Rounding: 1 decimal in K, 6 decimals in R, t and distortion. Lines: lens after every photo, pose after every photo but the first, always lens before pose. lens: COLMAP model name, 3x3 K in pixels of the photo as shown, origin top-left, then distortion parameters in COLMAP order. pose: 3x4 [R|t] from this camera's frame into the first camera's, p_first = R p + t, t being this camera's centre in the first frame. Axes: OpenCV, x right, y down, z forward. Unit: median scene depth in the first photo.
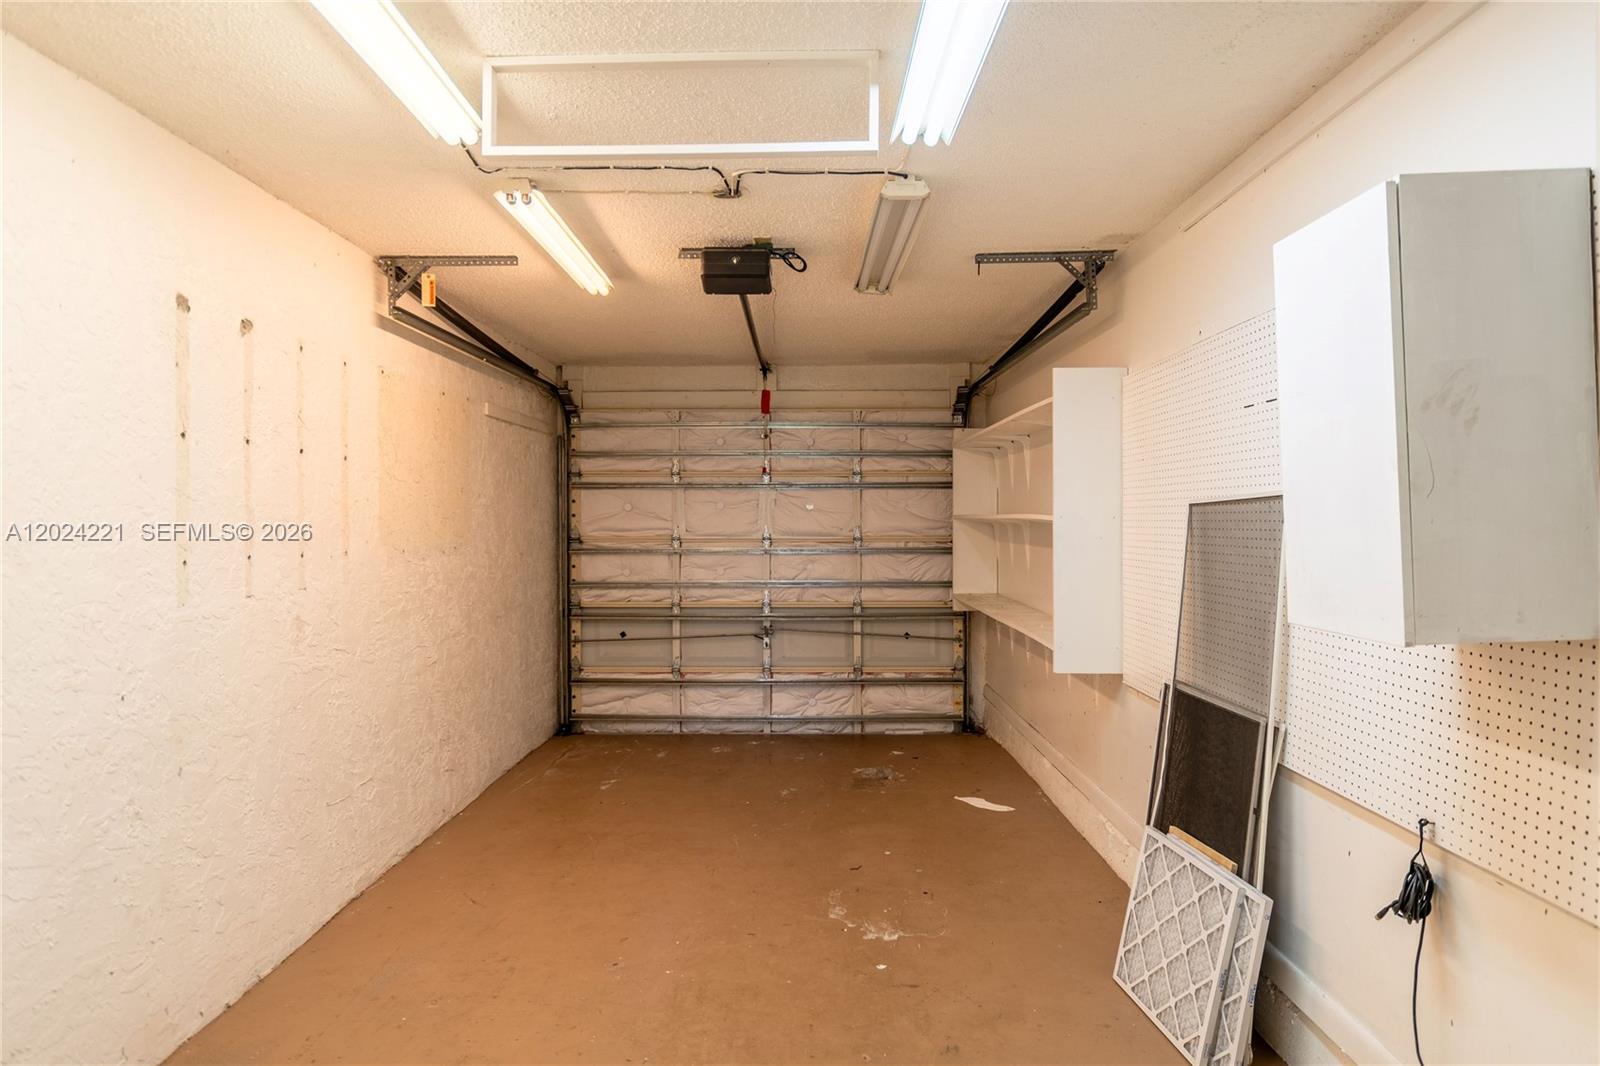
lens RADIAL K [[747.6, 0, 792.3], [0, 747.6, 527.4], [0, 0, 1]] dist [-0.001338, -0.000070]
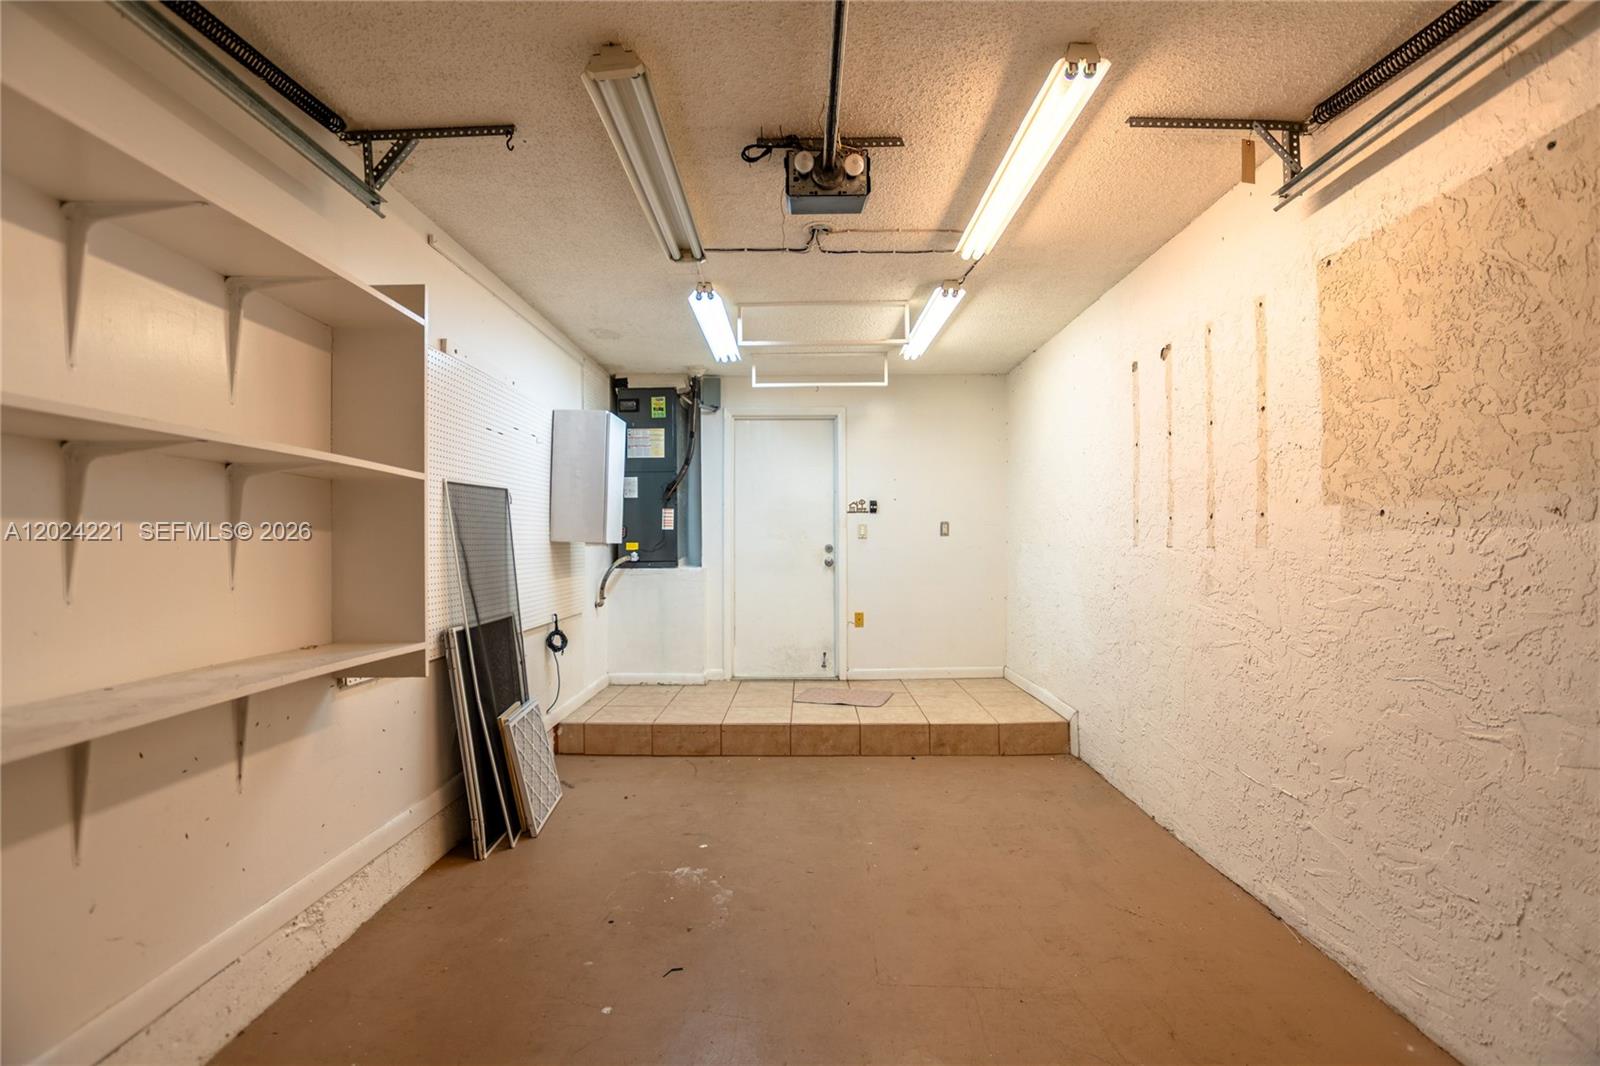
lens RADIAL K [[747.6, 0, 805.9], [0, 747.6, 537.2], [0, 0, 1]] dist [-0.001338, -0.000070]
pose [[-0.999958, 0.008320, -0.003752, -0.048932], [0.008346, 0.999941, -0.006919, 0.069664], [0.003695, -0.006950, -0.999969, 2.093004]]
